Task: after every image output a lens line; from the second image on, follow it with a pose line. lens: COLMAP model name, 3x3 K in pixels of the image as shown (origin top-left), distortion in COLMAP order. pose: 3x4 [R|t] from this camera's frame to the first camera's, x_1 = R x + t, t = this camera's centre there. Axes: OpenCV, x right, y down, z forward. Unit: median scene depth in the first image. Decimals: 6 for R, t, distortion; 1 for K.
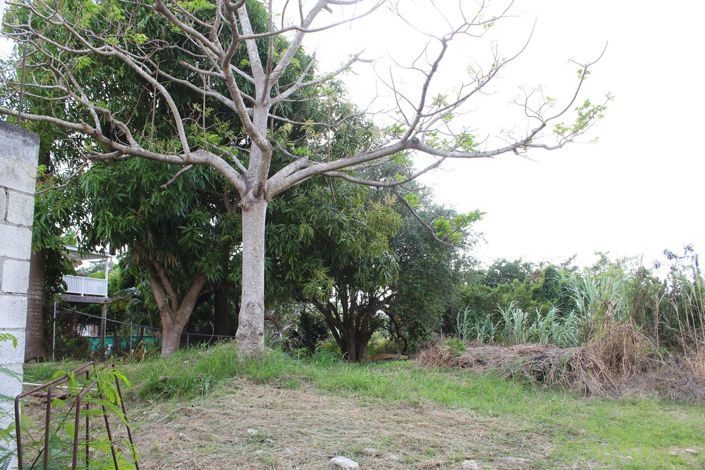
lens RADIAL K [[595.5, 0, 340.1], [0, 595.5, 246.3], [0, 0, 1]] dist [-0.168988, 0.161497]
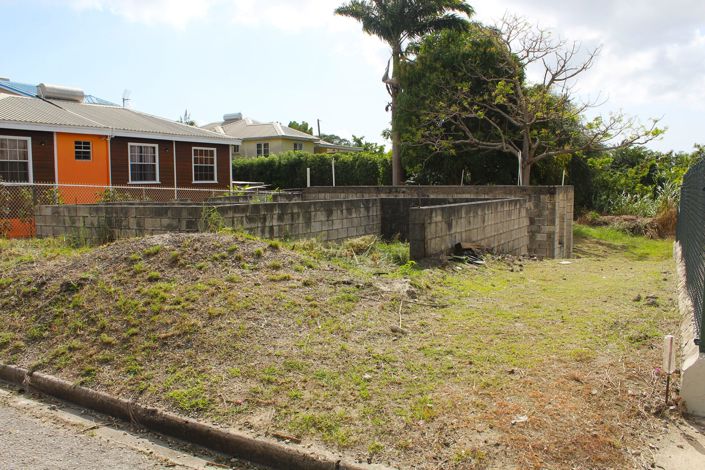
lens RADIAL K [[595.5, 0, 340.1], [0, 595.5, 246.3], [0, 0, 1]] dist [-0.168988, 0.161497]
pose [[0.982927, 0.021523, -0.182734, -0.399757], [0.023740, 0.969999, 0.241948, -0.313511], [0.182459, -0.242155, 0.952927, -1.489197]]
